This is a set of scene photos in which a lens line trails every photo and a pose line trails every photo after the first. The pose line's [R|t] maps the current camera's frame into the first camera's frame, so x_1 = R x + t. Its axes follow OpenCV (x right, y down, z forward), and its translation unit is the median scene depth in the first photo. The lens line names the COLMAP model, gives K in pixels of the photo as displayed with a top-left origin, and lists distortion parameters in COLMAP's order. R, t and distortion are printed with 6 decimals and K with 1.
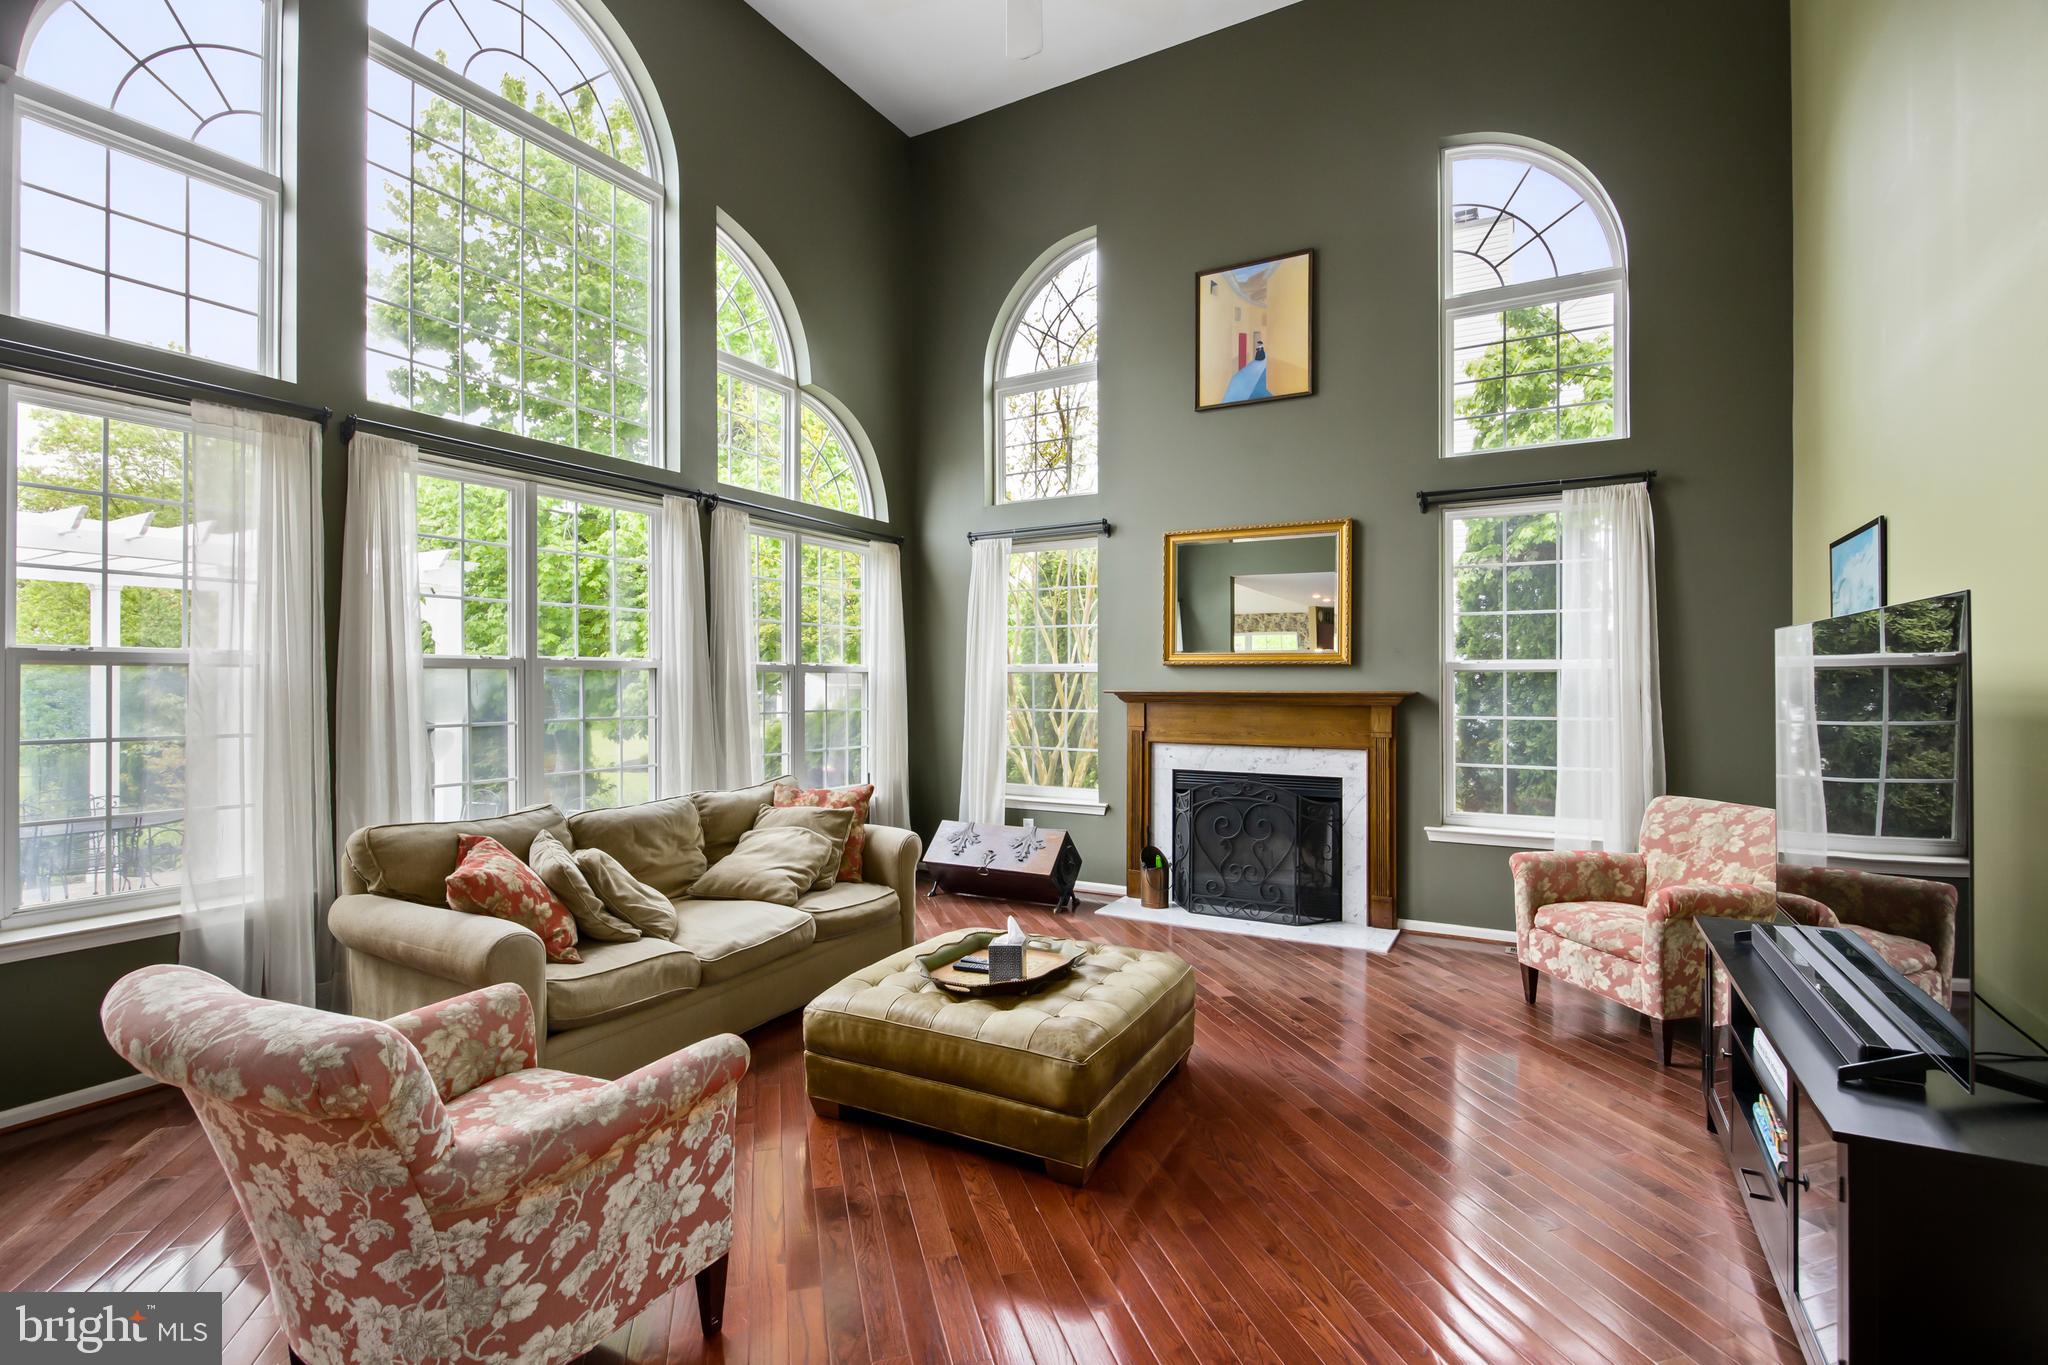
lens RADIAL K [[936.4, 0, 1033.4], [0, 936.4, 684.9], [0, 0, 1]] dist [-0.005454, 0.000205]
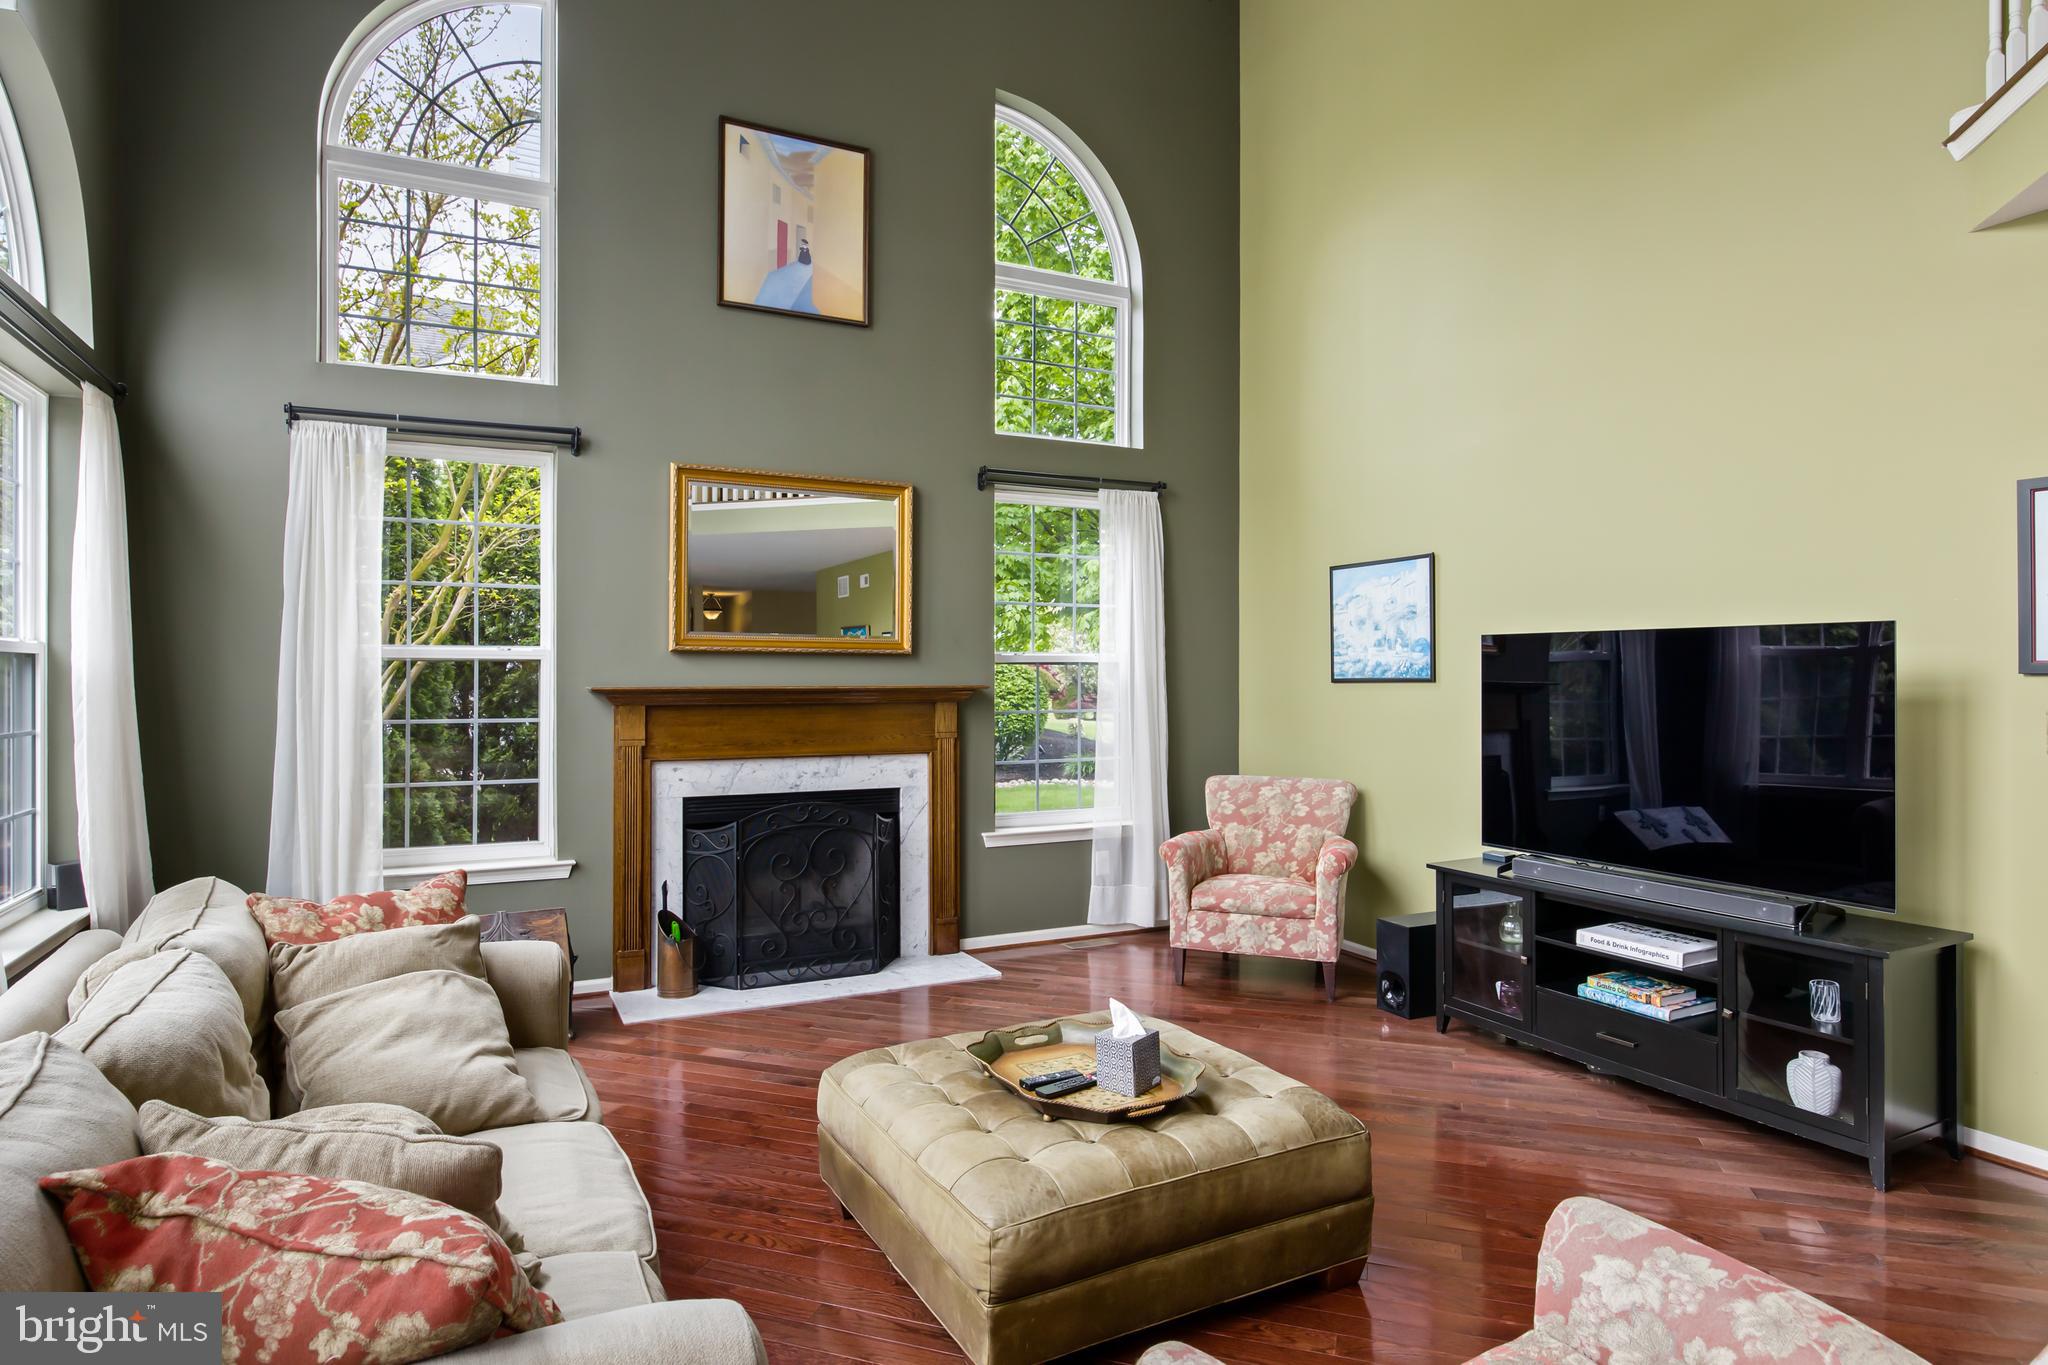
lens RADIAL K [[1137.4, 0, 1035.0], [0, 1137.4, 672.7], [0, 0, 1]] dist [-0.005673, 0.000888]
pose [[0.559749, 0.000065, 0.828662, -0.451399], [0.002729, 0.999994, -0.001922, -0.002493], [-0.828657, 0.003337, 0.559746, 0.318630]]
